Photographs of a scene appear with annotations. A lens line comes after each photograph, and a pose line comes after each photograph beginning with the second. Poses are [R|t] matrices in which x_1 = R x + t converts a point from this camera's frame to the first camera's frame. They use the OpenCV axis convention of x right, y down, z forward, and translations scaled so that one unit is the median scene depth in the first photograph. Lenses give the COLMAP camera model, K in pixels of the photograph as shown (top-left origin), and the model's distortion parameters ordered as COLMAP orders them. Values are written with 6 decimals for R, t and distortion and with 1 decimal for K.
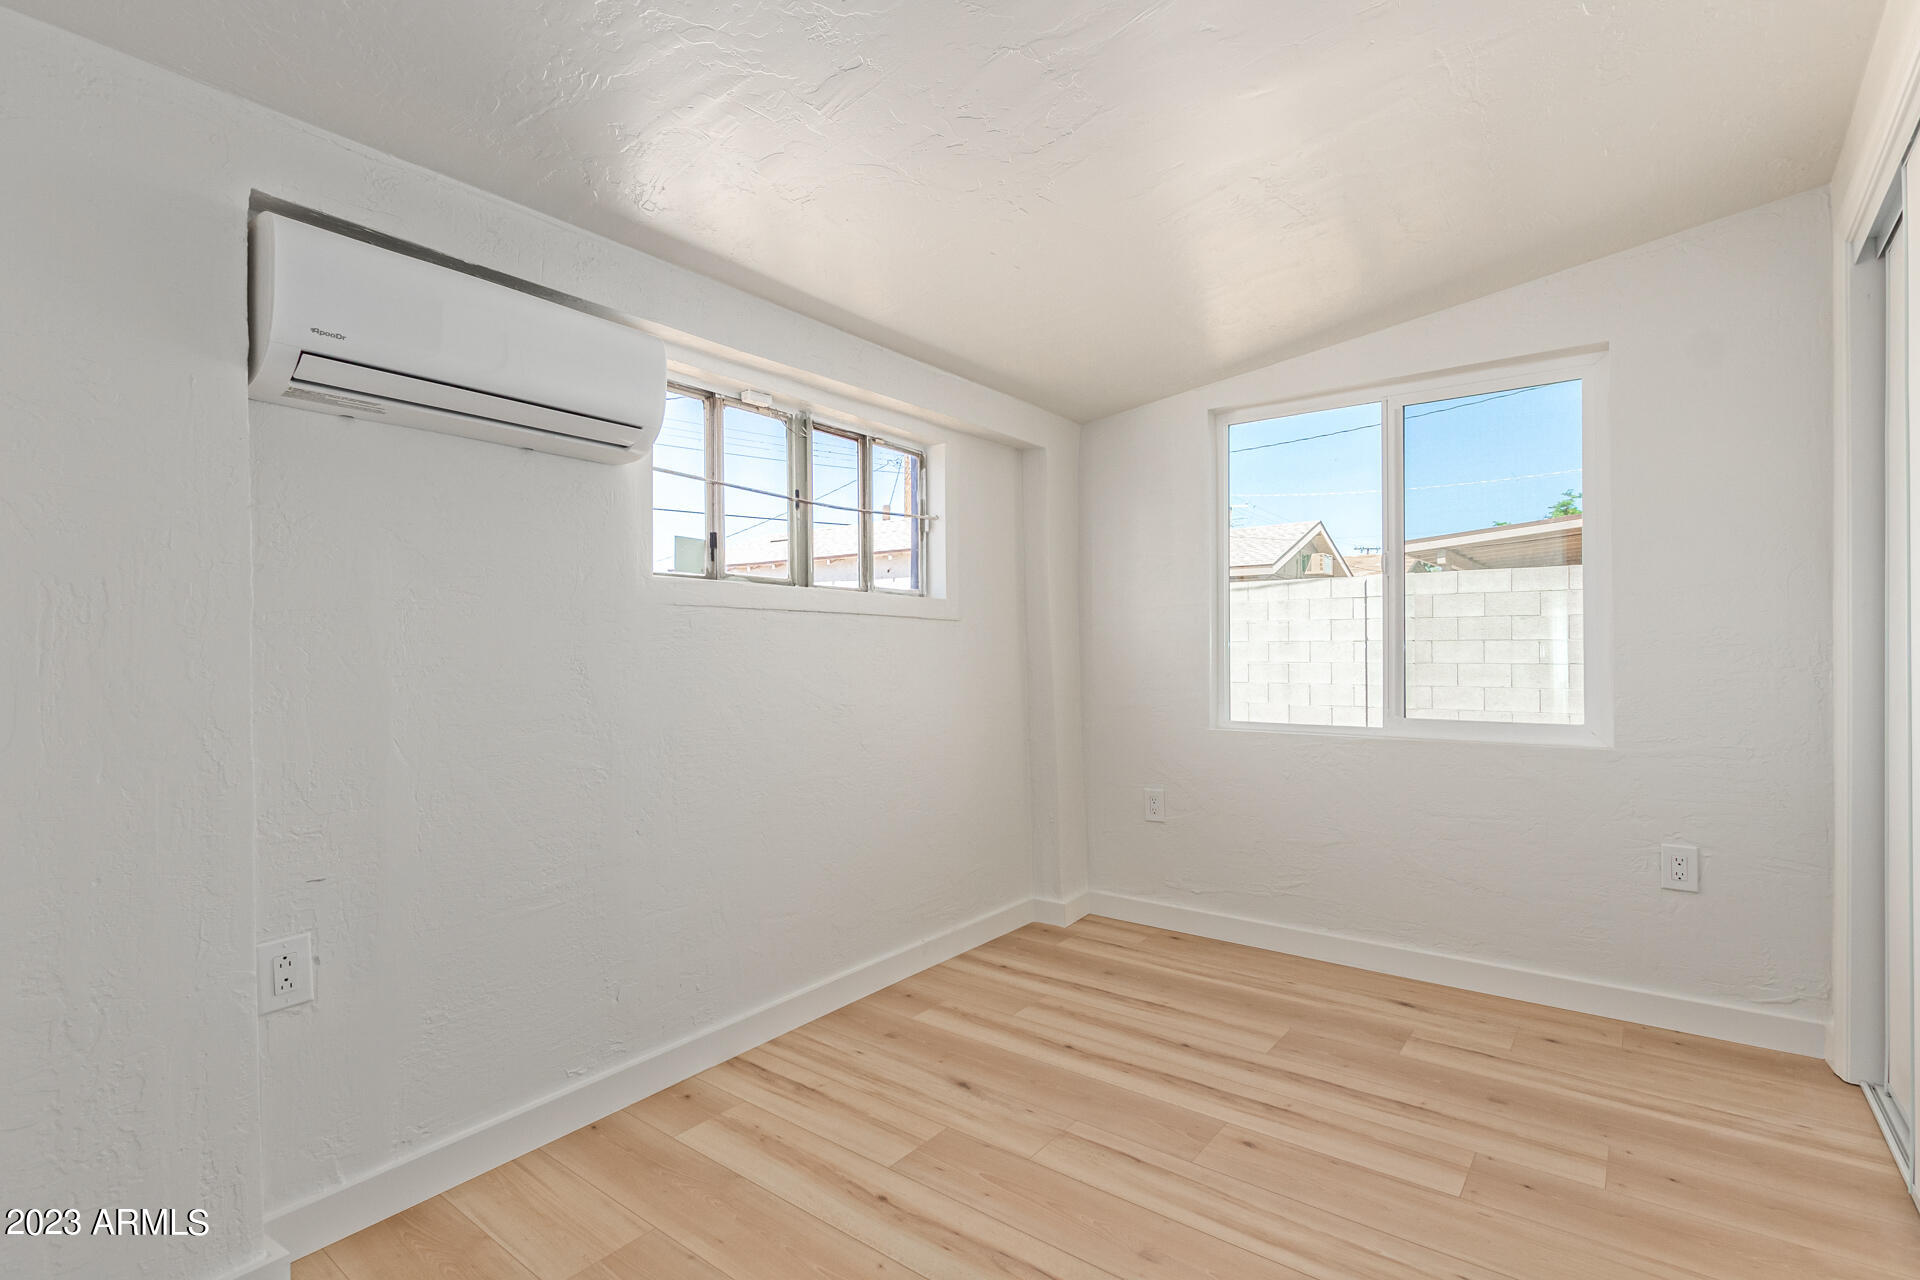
lens RADIAL K [[885.7, 0, 973.2], [0, 885.7, 644.9], [0, 0, 1]] dist [0.001305, -0.002169]
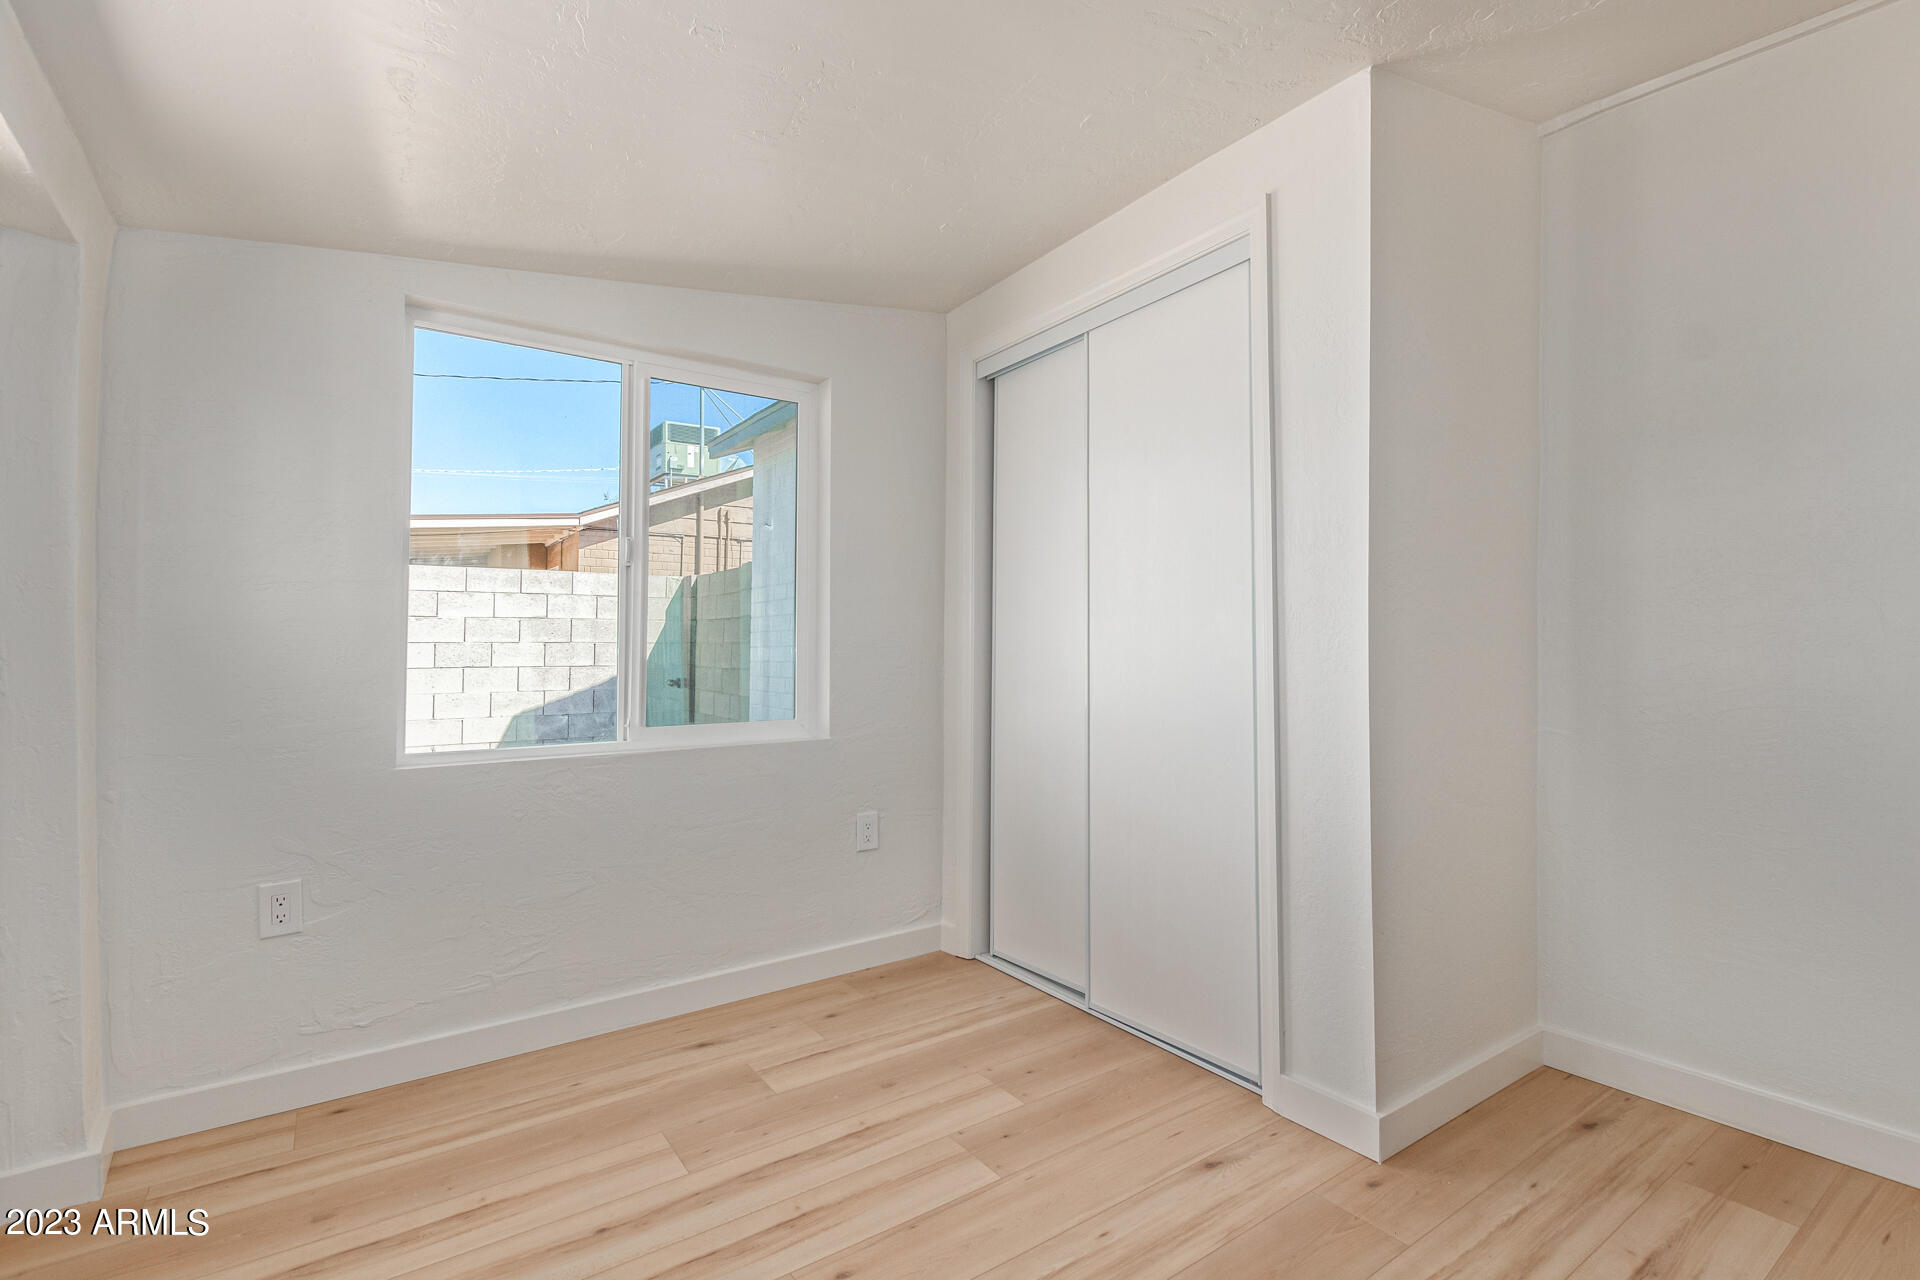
lens RADIAL K [[885.7, 0, 964.9], [0, 885.7, 636.0], [0, 0, 1]] dist [0.001305, -0.002169]
pose [[0.299696, 0.024391, 0.953723, -0.312354], [0.001498, 0.999660, -0.026037, 0.017083], [-0.954033, 0.009232, 0.299558, 0.501793]]
